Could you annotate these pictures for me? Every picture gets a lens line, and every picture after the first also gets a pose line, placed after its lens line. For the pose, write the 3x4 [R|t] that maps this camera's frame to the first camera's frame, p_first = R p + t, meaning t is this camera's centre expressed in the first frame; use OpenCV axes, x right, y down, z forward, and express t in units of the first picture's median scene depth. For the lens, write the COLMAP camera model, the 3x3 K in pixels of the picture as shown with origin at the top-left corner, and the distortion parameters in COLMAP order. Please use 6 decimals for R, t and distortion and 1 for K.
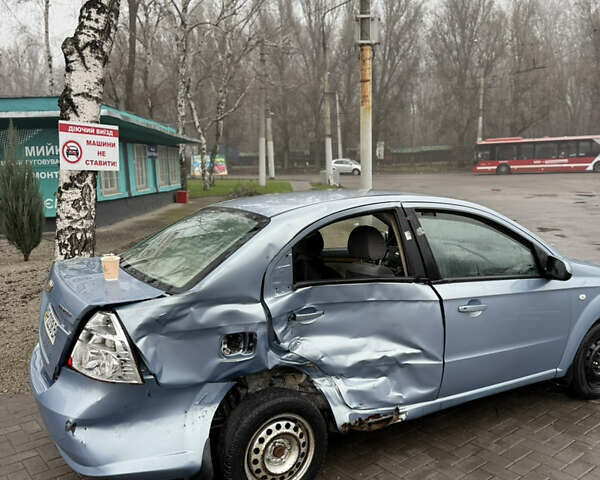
lens RADIAL K [[552.6, 0, 297.3], [0, 552.6, 237.9], [0, 0, 1]] dist [0.147481, -0.275047]
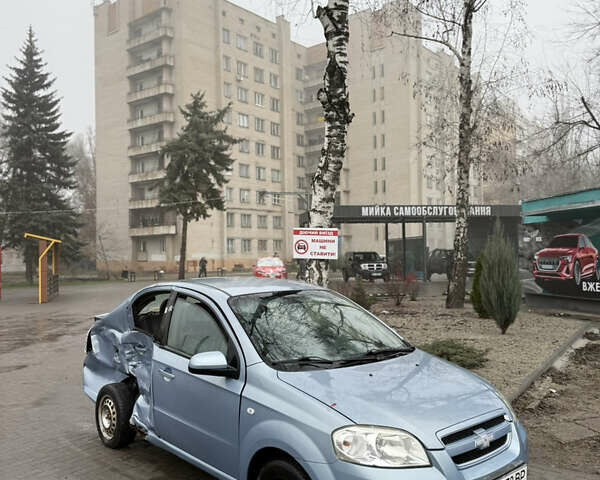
lens RADIAL K [[548.2, 0, 291.7], [0, 548.2, 239.2], [0, 0, 1]] dist [0.175011, -0.323509]
pose [[0.206954, -0.008696, -0.978312, 1.085285], [-0.123475, 0.991733, -0.034935, -0.115860], [0.970528, 0.128027, 0.204169, 0.648240]]
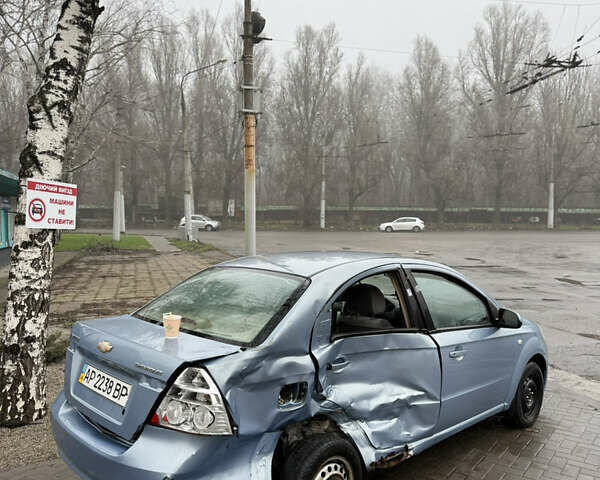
lens RADIAL K [[548.2, 0, 291.7], [0, 548.2, 239.2], [0, 0, 1]] dist [0.175011, -0.323509]
pose [[0.963412, 0.015457, 0.267577, -0.231025], [0.010806, 0.995284, -0.096400, -0.004032], [-0.267806, 0.095764, 0.958702, -0.043741]]
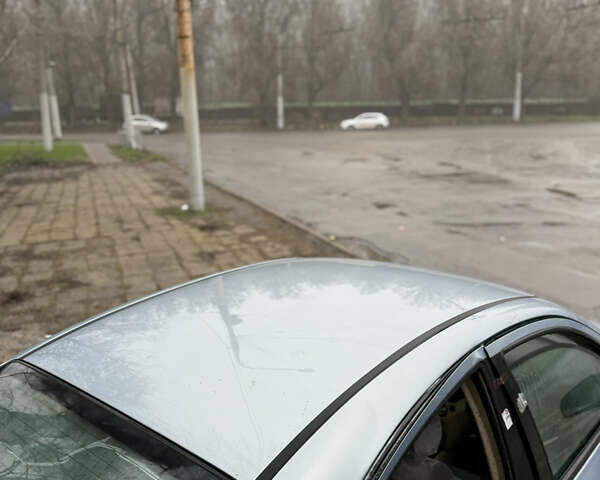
lens RADIAL K [[552.6, 0, 297.3], [0, 552.6, 237.9], [0, 0, 1]] dist [0.147481, -0.275047]
pose [[0.937329, -0.075455, 0.340177, -0.080021], [0.048614, 0.995042, 0.086761, -0.136689], [-0.345037, -0.064787, 0.936350, 0.401246]]
